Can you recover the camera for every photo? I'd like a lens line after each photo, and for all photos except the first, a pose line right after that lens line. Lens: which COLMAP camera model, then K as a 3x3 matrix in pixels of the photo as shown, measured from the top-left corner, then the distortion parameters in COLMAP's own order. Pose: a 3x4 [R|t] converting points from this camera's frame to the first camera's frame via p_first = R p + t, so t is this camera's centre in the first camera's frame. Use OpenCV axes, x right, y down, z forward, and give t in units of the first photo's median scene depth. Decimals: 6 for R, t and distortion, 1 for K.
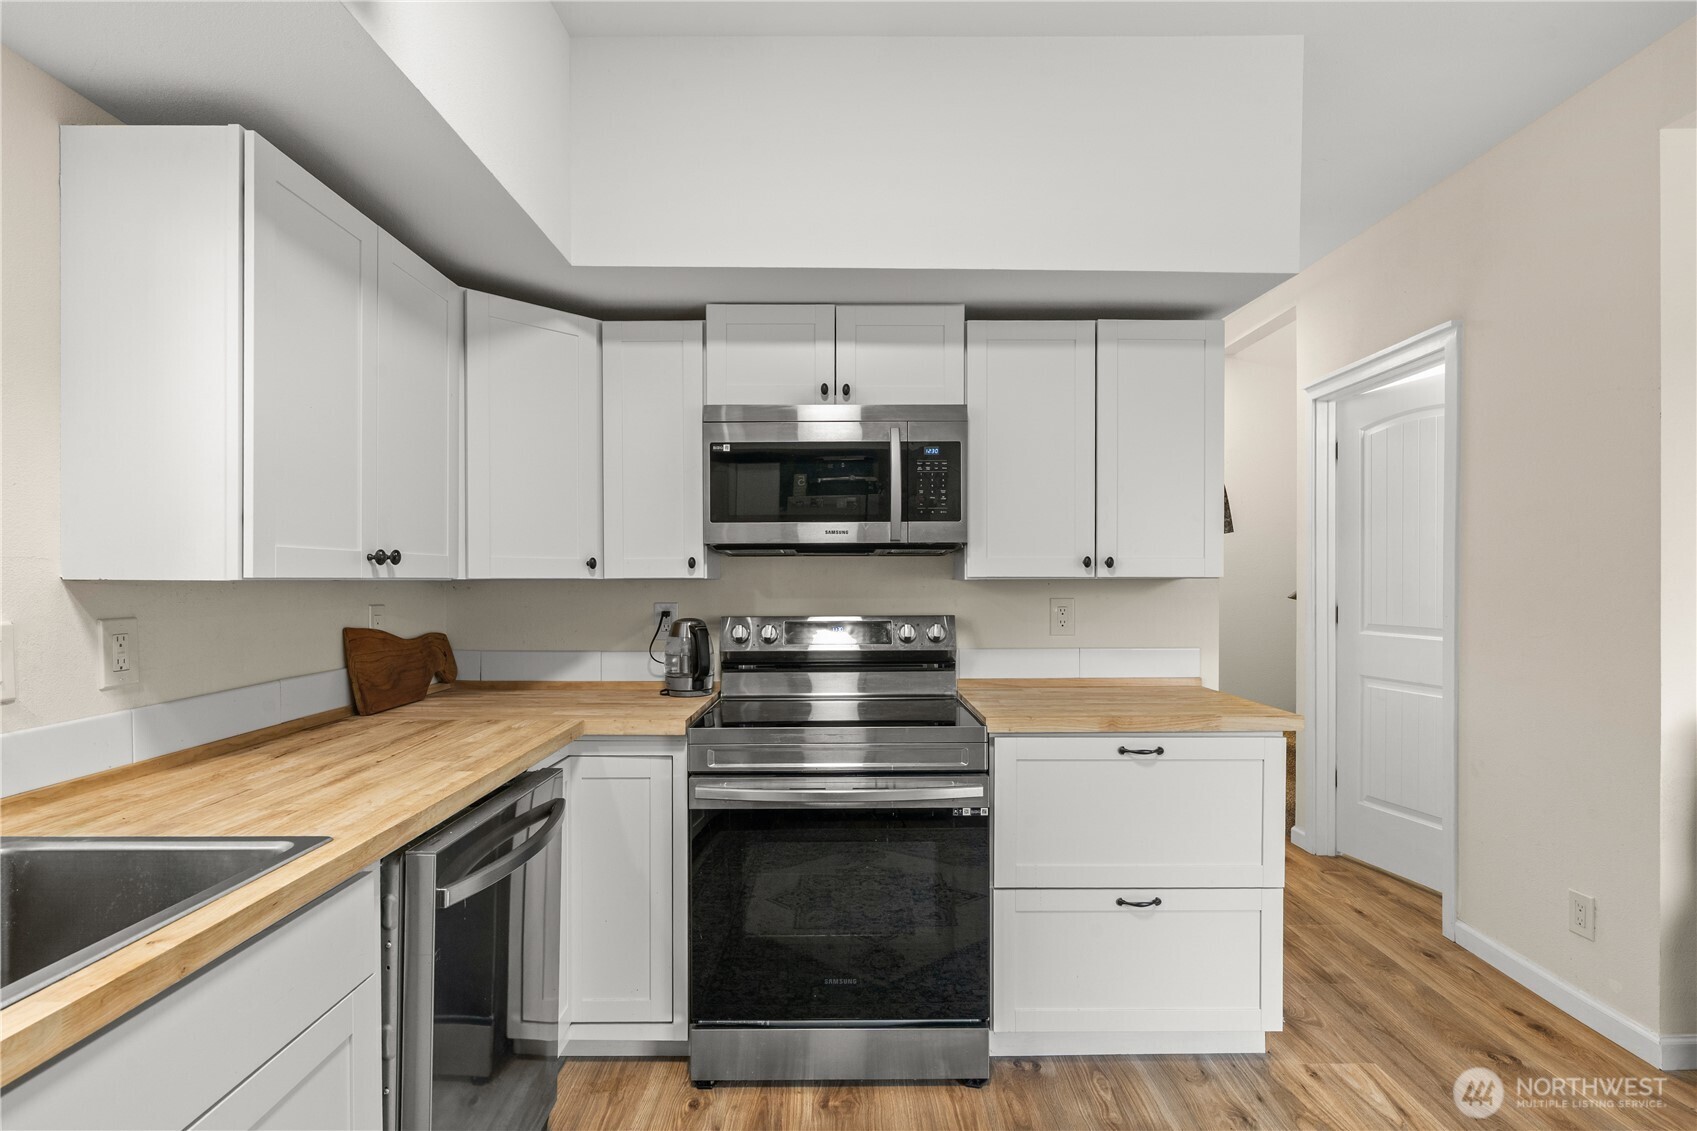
lens RADIAL K [[837.7, 0, 846.6], [0, 837.7, 574.8], [0, 0, 1]] dist [-0.001831, 0.000978]
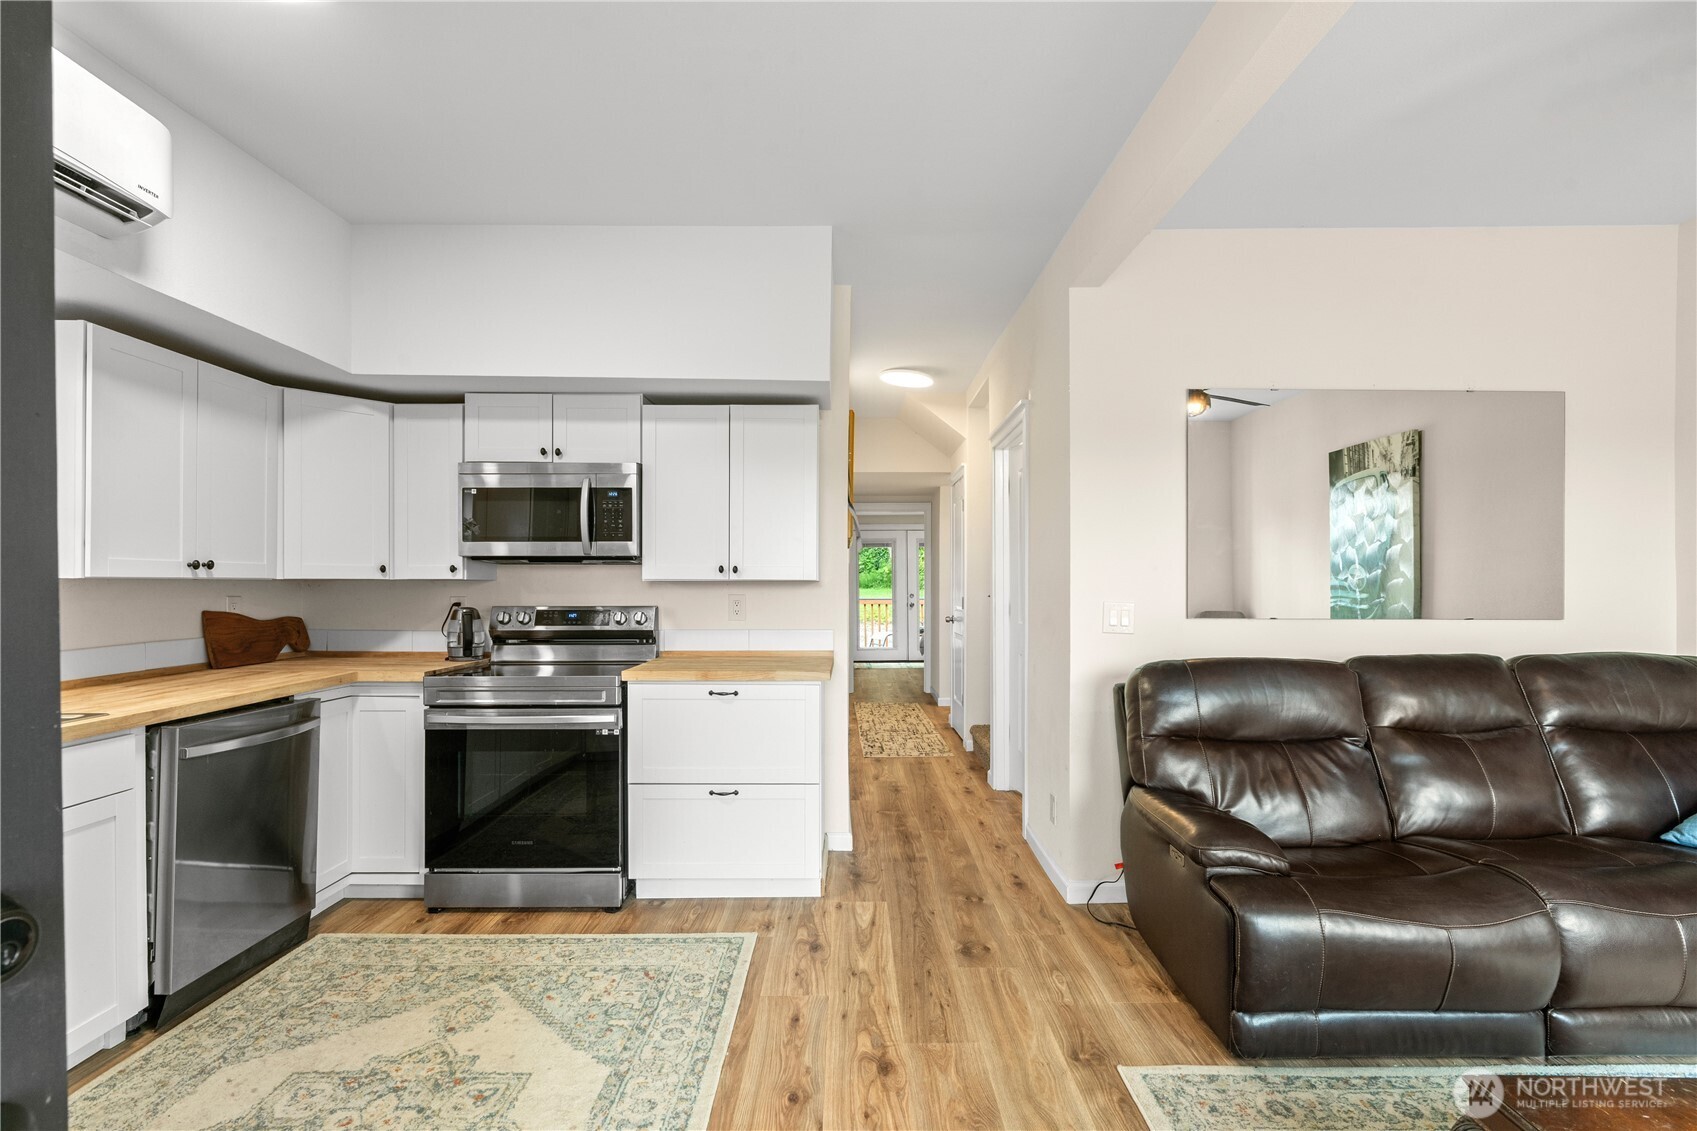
lens RADIAL K [[776.6, 0, 850.0], [0, 776.6, 575.4], [0, 0, 1]] dist [-0.000458, 0.000200]
pose [[0.999983, 0.003741, 0.004472, 0.527884], [-0.003724, 0.999986, -0.003854, 0.000365], [-0.004487, 0.003837, 0.999983, -0.382848]]
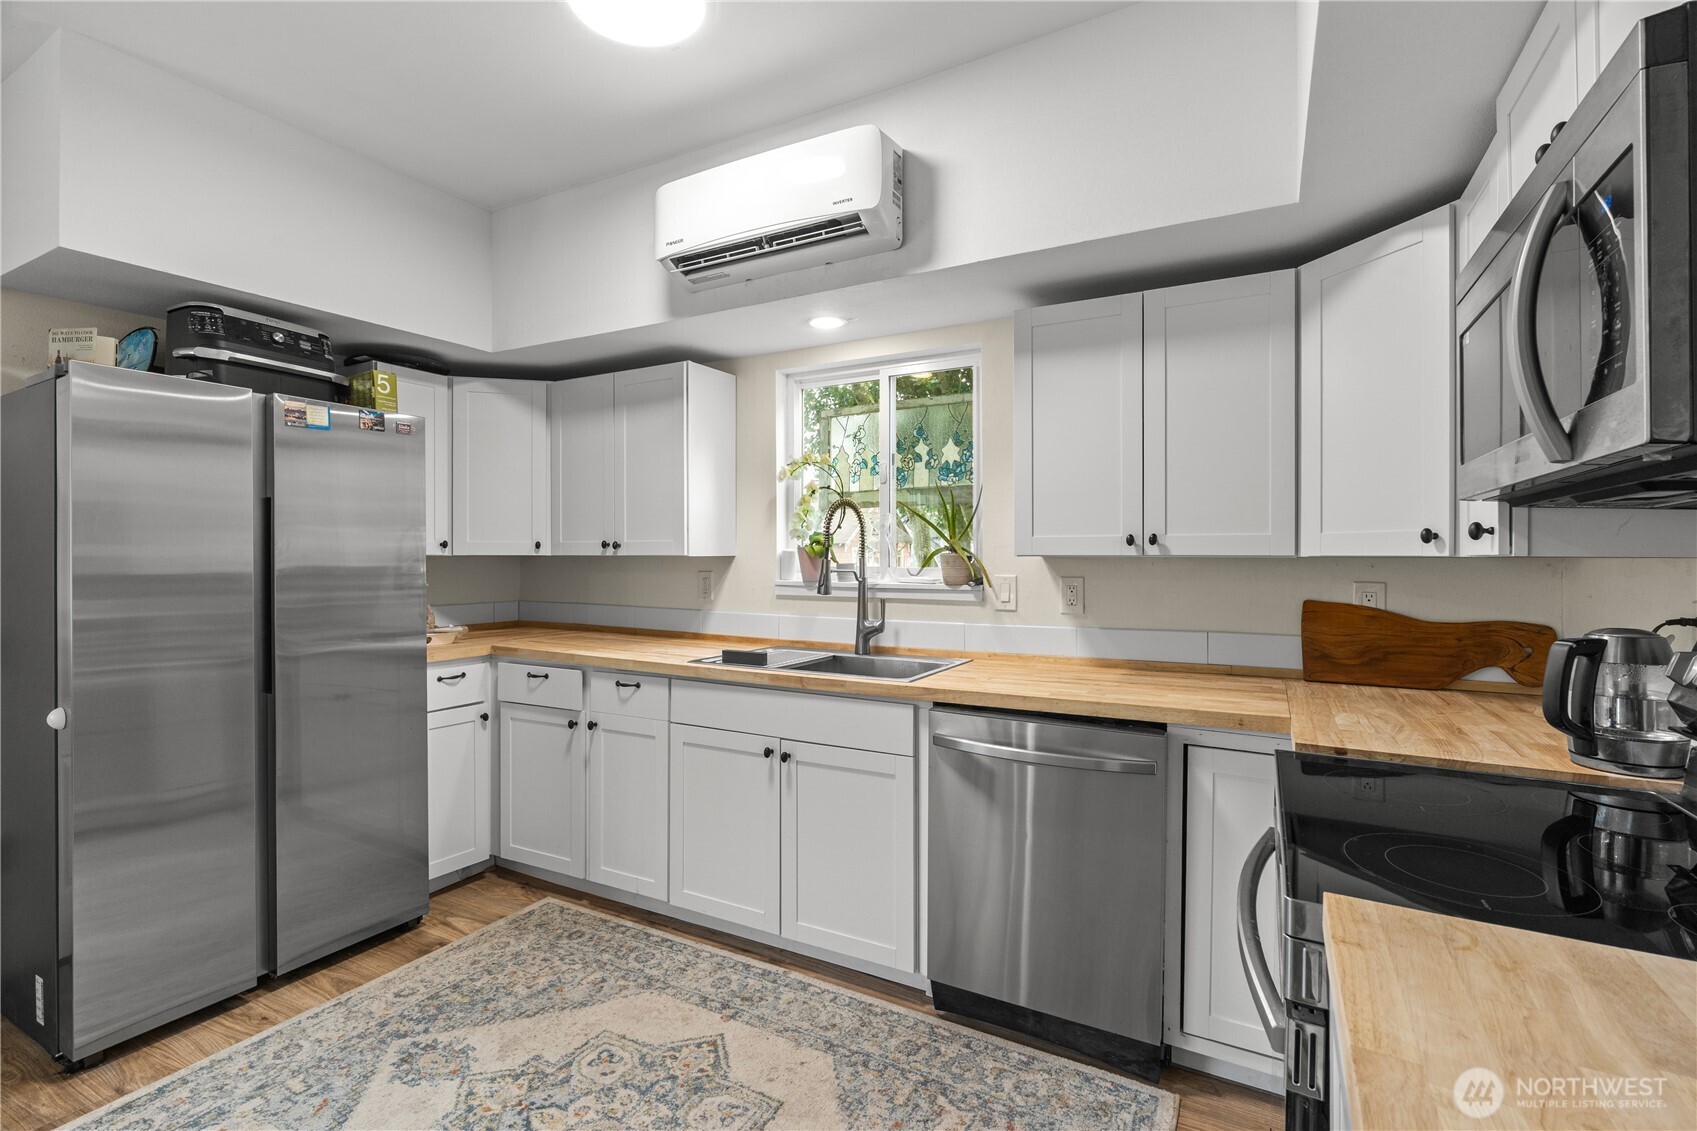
lens RADIAL K [[764.9, 0, 852.0], [0, 764.9, 553.8], [0, 0, 1]] dist [-0.000180, 0.000022]
pose [[-0.470536, -0.003036, -0.882375, 0.560982], [0.002293, 0.999986, -0.004664, 0.004235], [0.882378, -0.004218, -0.470523, 0.887090]]
